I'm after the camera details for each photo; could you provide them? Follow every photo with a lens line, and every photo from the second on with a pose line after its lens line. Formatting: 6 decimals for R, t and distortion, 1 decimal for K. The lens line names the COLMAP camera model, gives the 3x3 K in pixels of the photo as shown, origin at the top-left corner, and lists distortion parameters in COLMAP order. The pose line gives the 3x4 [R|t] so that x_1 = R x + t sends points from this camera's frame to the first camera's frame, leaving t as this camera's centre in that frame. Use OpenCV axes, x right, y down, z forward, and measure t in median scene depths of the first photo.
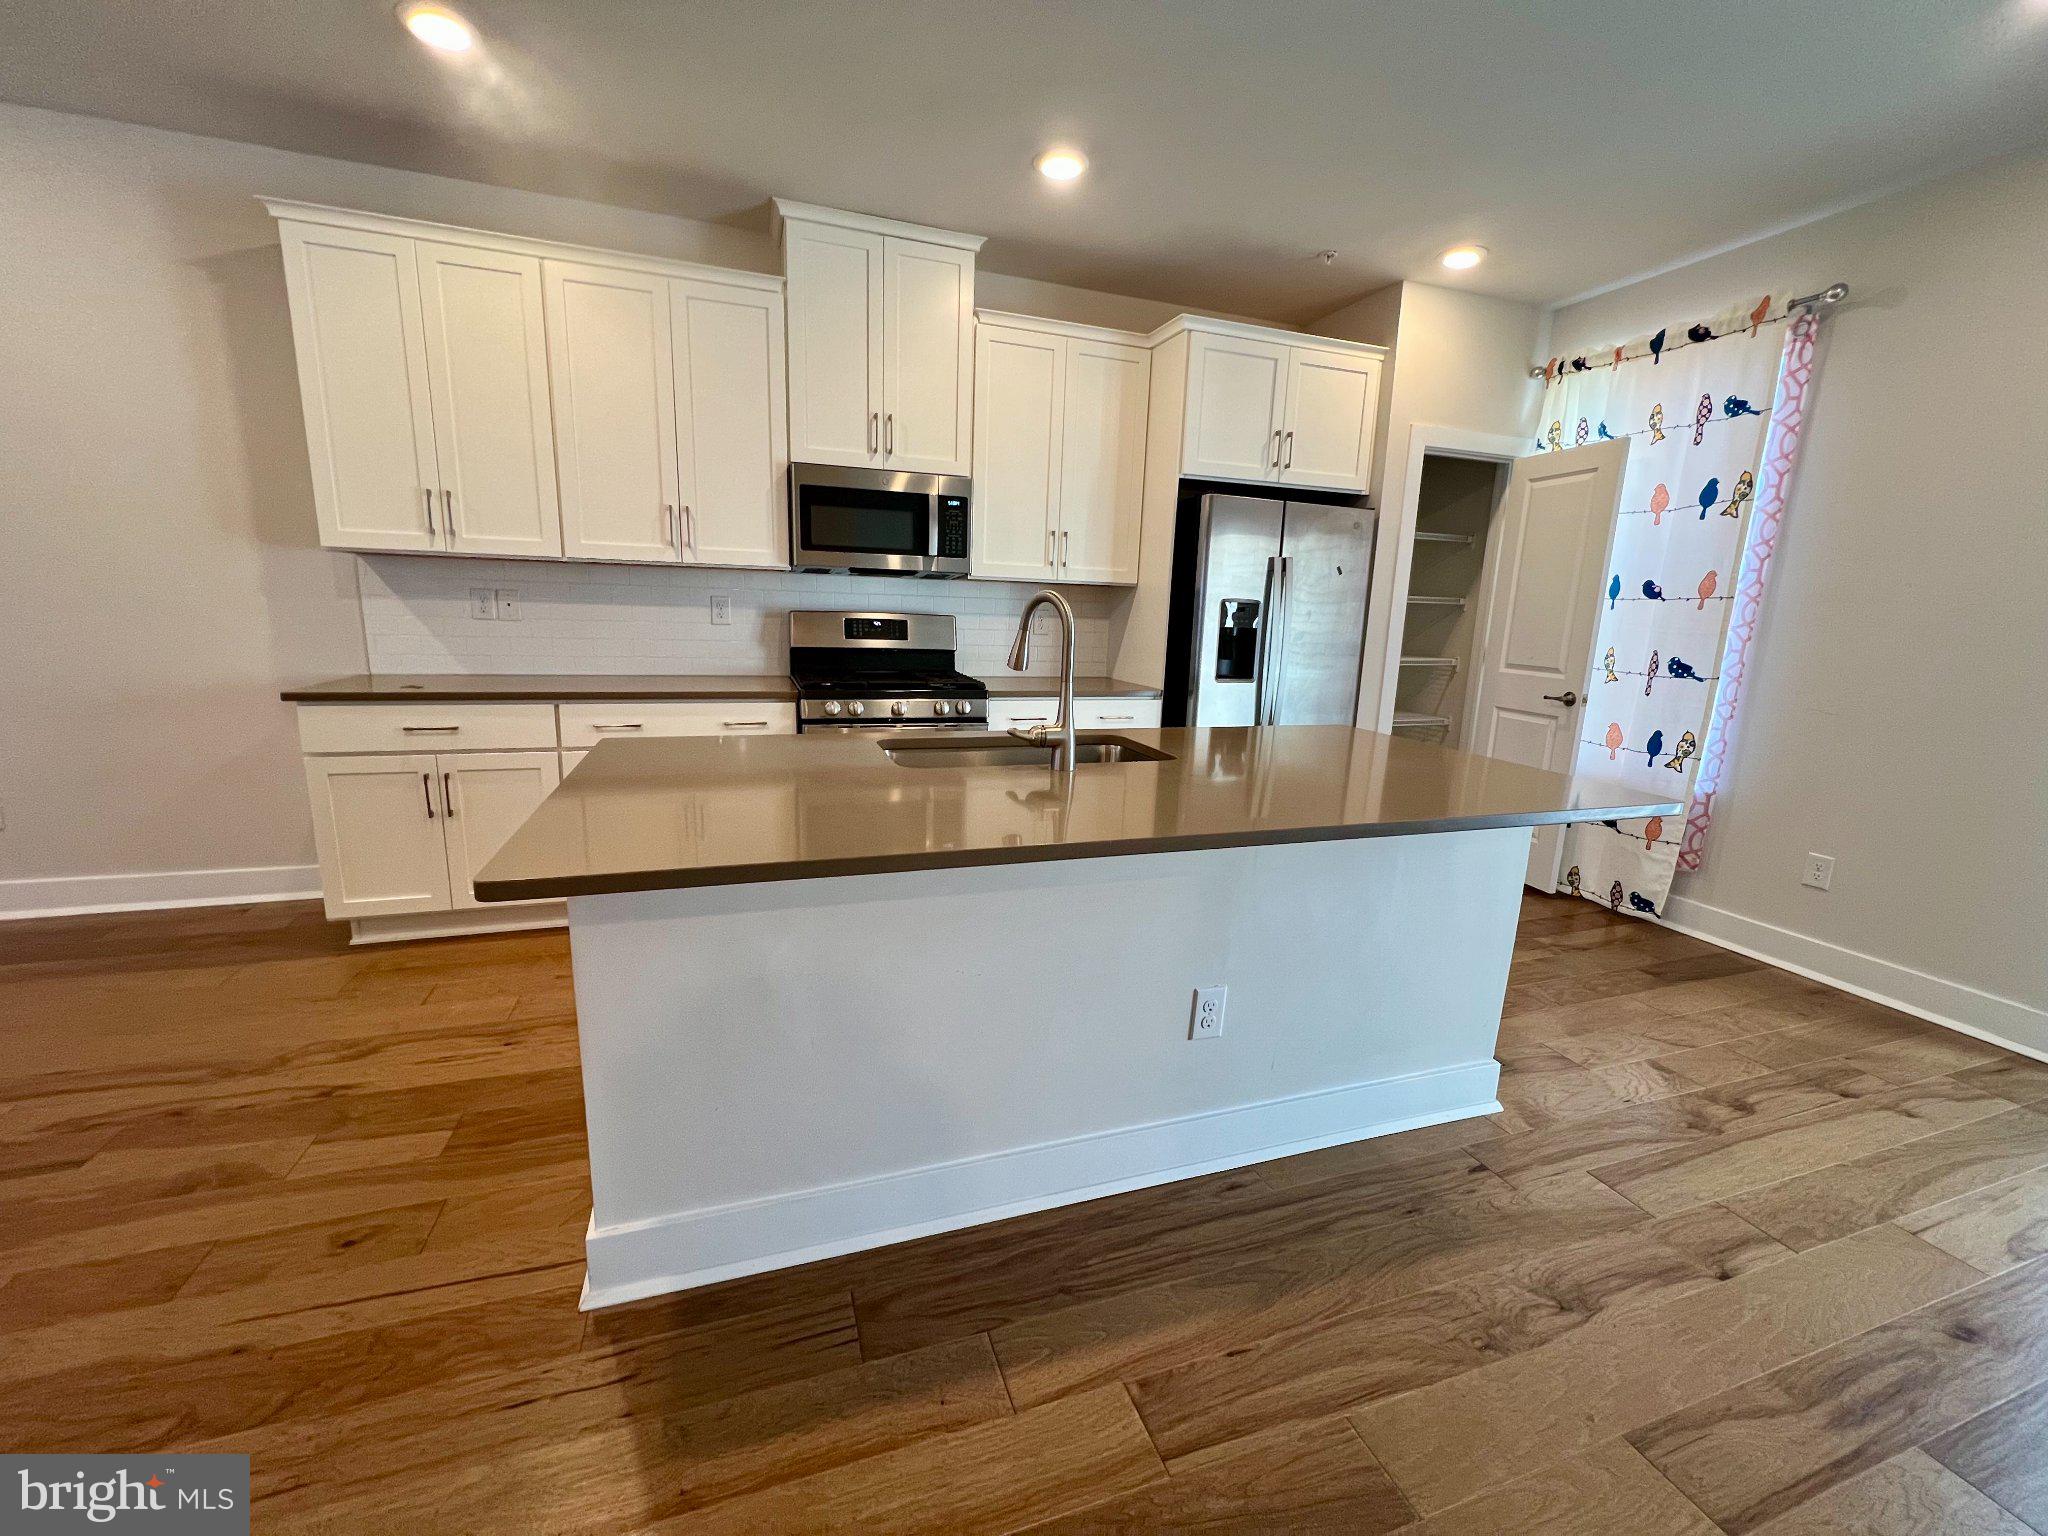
lens RADIAL K [[821.8, 0, 1029.2], [0, 821.8, 771.8], [0, 0, 1]] dist [-0.004570, 0.001535]
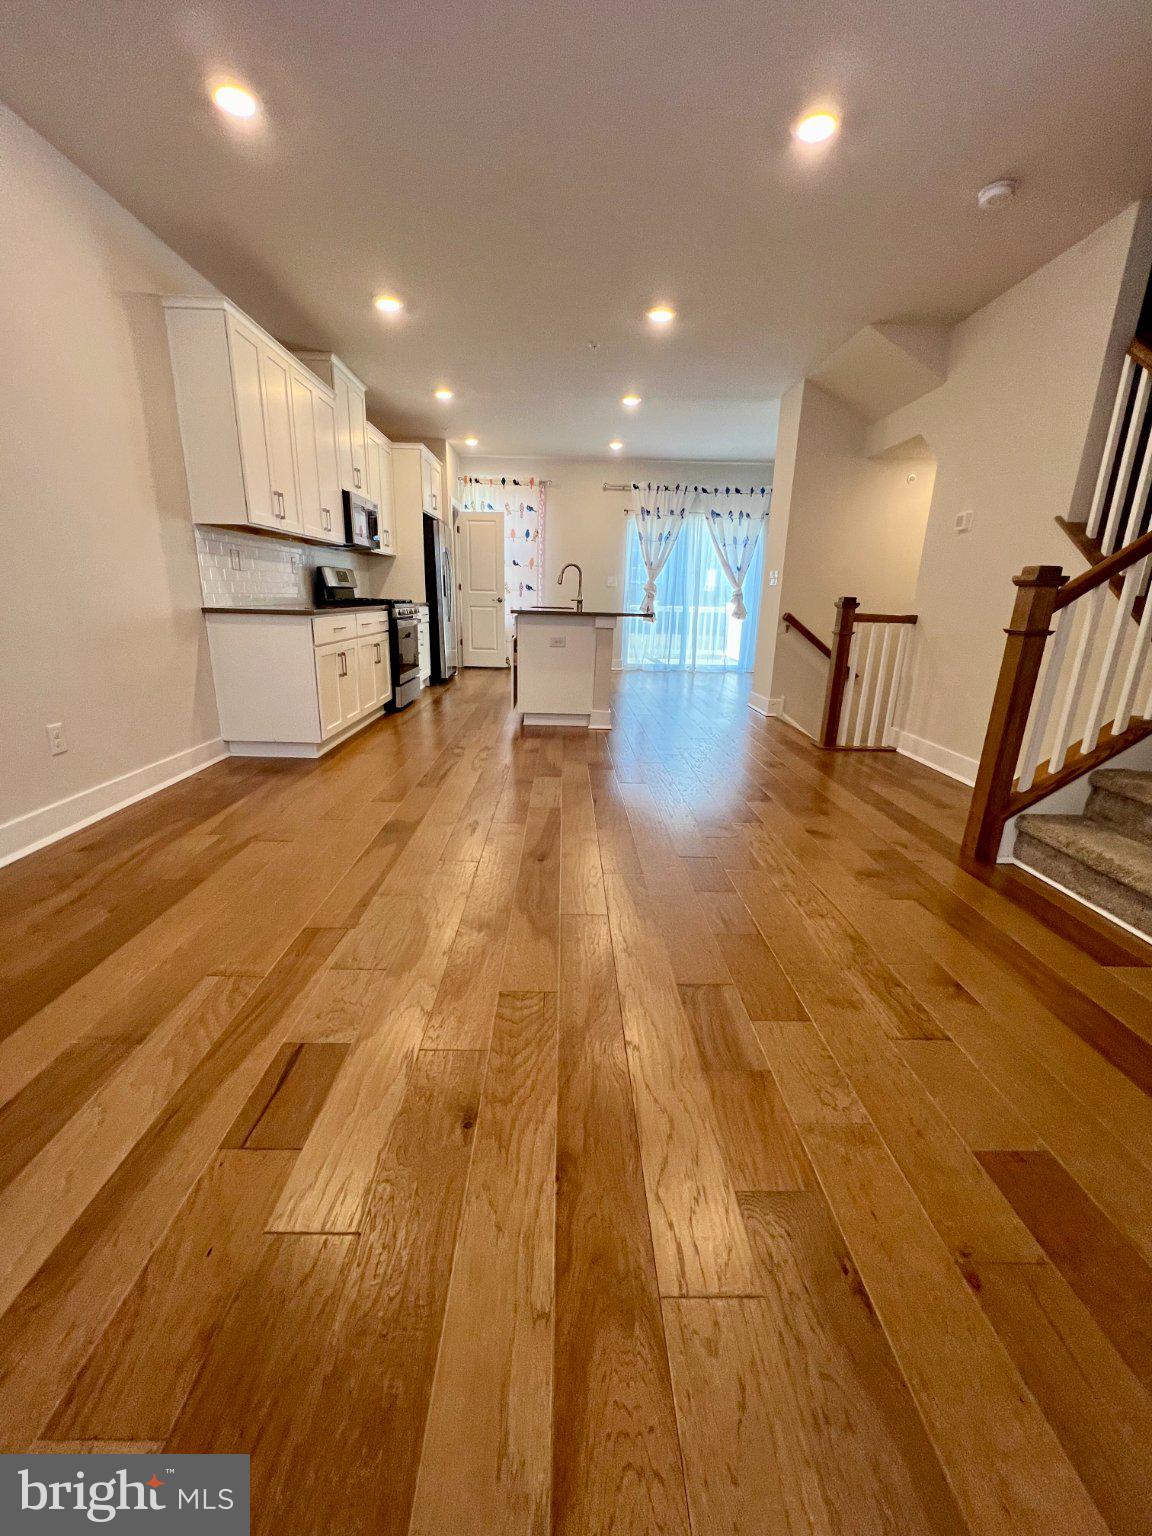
lens RADIAL K [[616.3, 0, 578.3], [0, 616.3, 771.4], [0, 0, 1]] dist [-0.004570, 0.001535]
pose [[0.308868, -0.288457, 0.906307, -1.857877], [0.177322, 0.953657, 0.243096, 0.014280], [-0.934429, 0.085624, 0.345704, 0.014159]]
